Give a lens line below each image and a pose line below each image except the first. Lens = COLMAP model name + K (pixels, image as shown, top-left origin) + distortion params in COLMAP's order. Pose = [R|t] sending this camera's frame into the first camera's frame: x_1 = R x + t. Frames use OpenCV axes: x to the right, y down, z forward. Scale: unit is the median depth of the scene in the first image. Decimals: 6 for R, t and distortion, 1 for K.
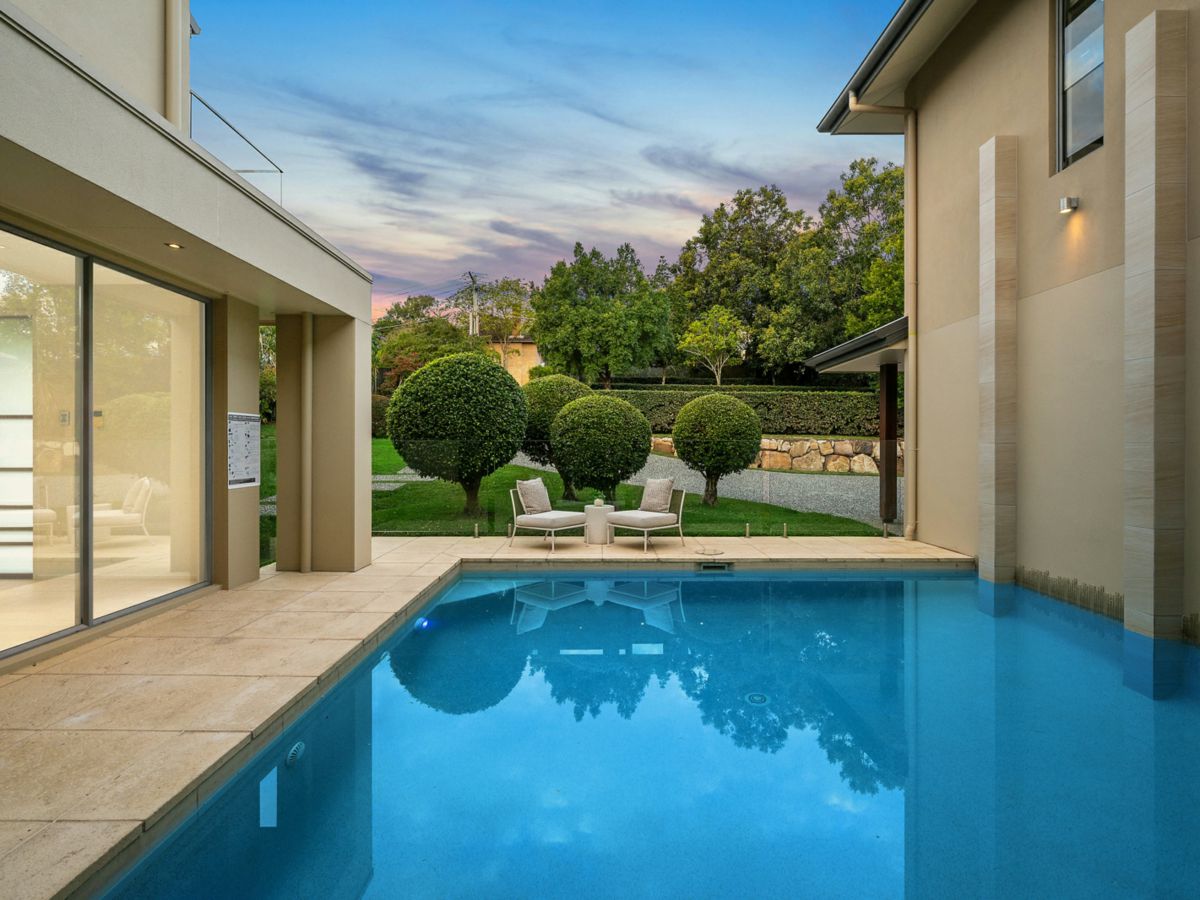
lens RADIAL K [[598.3, 0, 599.6], [0, 598.3, 446.2], [0, 0, 1]] dist [-0.002442, -0.000081]
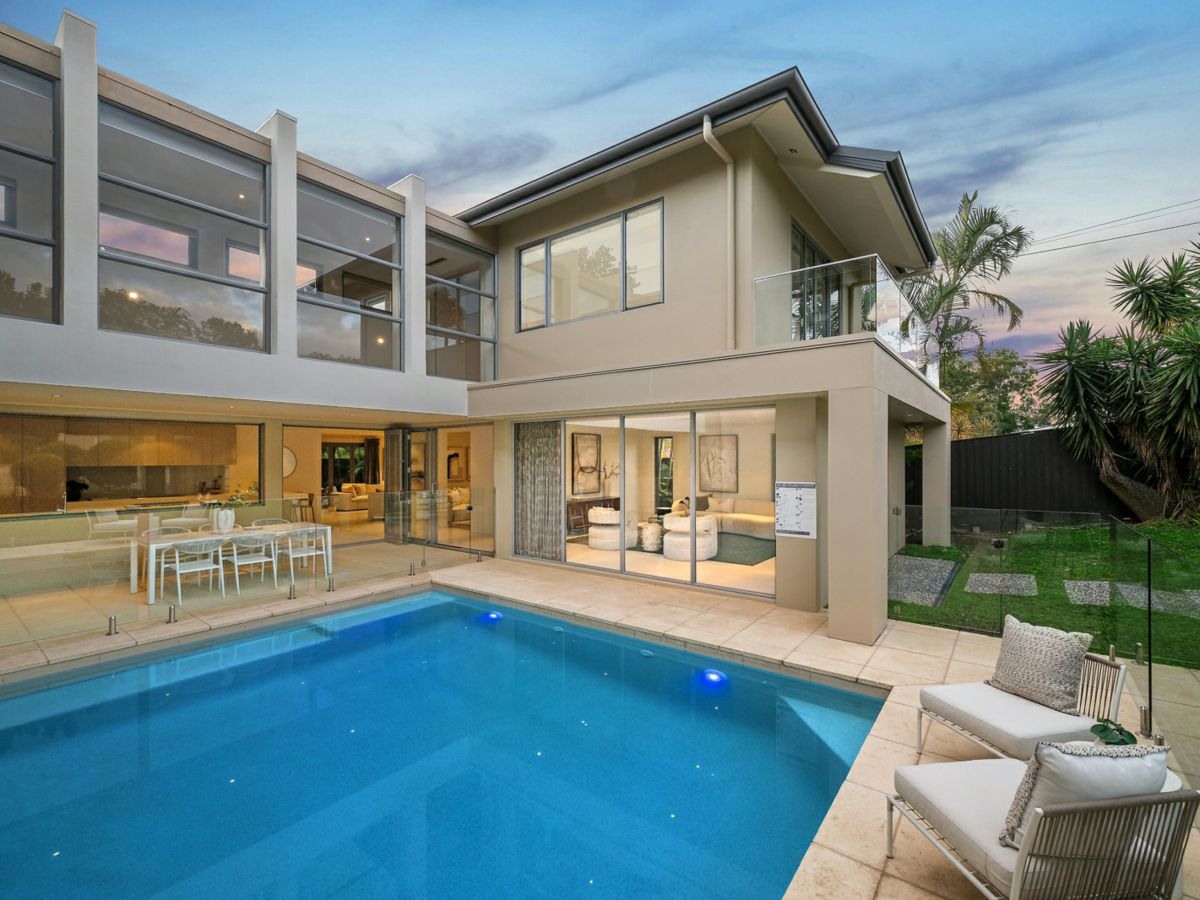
lens RADIAL K [[530.8, 0, 600.0], [0, 530.8, 450.0], [0, 0, 1]] dist [0.000800, -0.000056]
pose [[-0.610454, -0.009587, -0.791993, 0.385663], [-0.000358, 0.999930, -0.011829, -0.070171], [0.792051, -0.006937, -0.610415, 0.864308]]
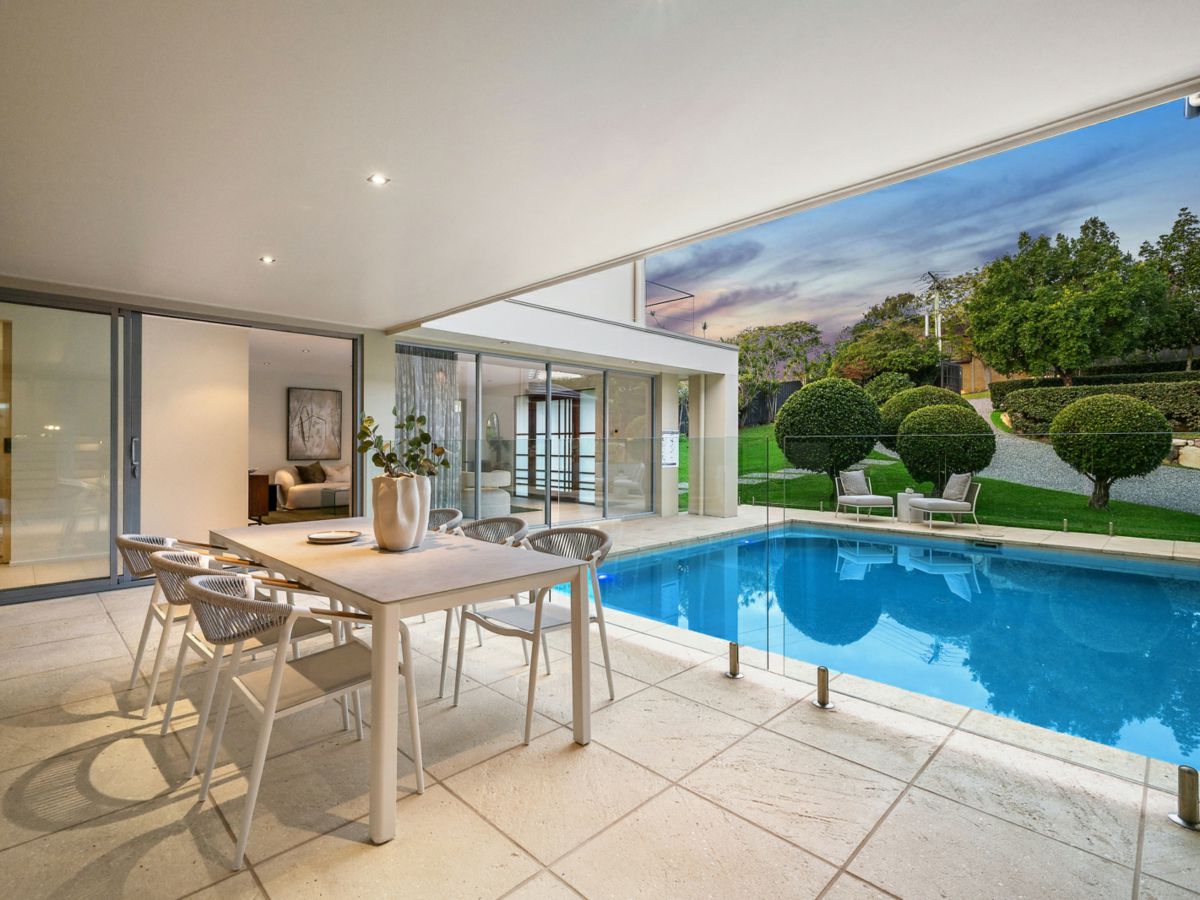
lens RADIAL K [[586.5, 0, 598.9], [0, 586.5, 445.2], [0, 0, 1]] dist [0.002389, -0.000040]
pose [[0.705817, 0.001941, -0.708392, 0.381905], [-0.003989, 0.999991, -0.001235, -0.000408], [0.708383, 0.003697, 0.705818, -0.333700]]
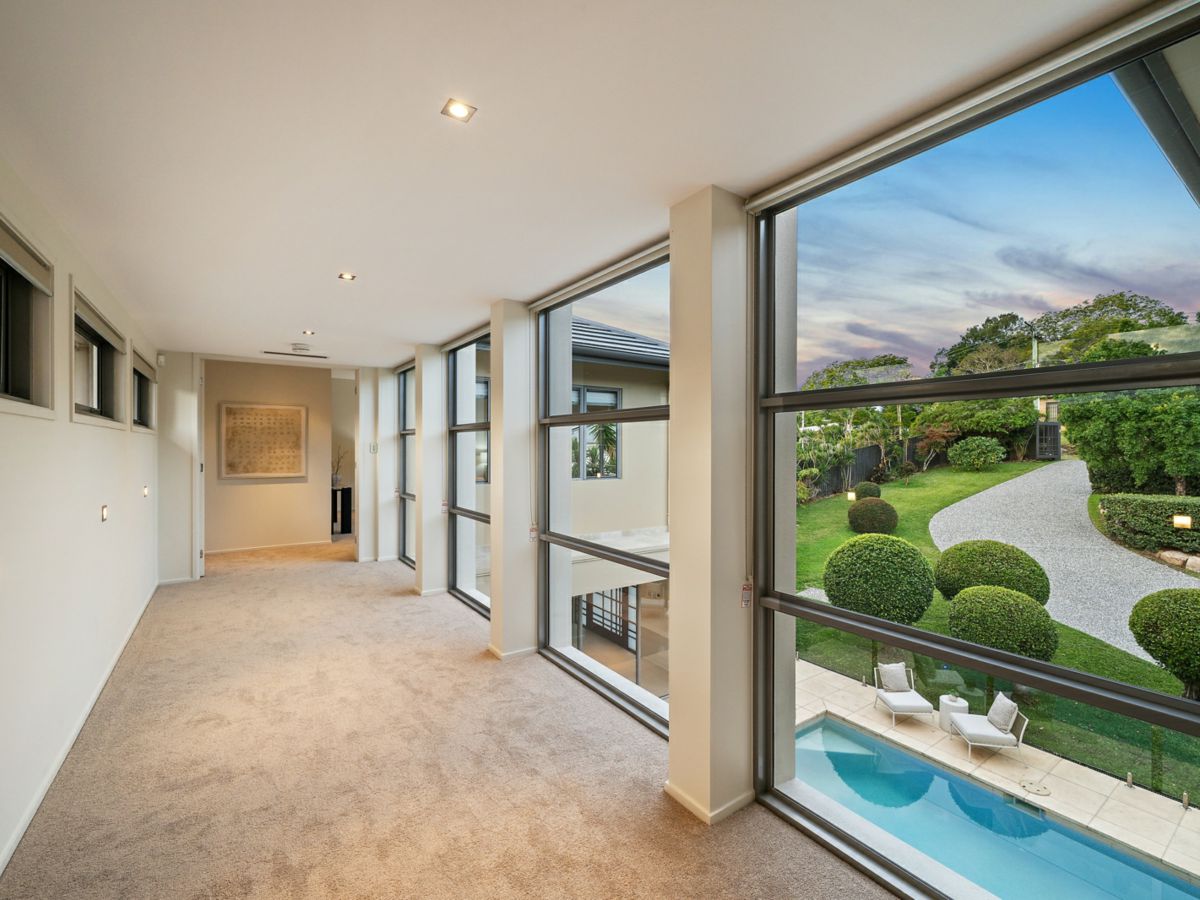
lens RADIAL K [[530.8, 0, 600.0], [0, 530.8, 450.0], [0, 0, 1]] dist [0.000800, -0.000056]
pose [[0.565622, 0.006576, -0.824639, 0.447610], [-0.002326, 0.999977, 0.006378, -0.389240], [0.824662, -0.001689, 0.565624, -0.215629]]
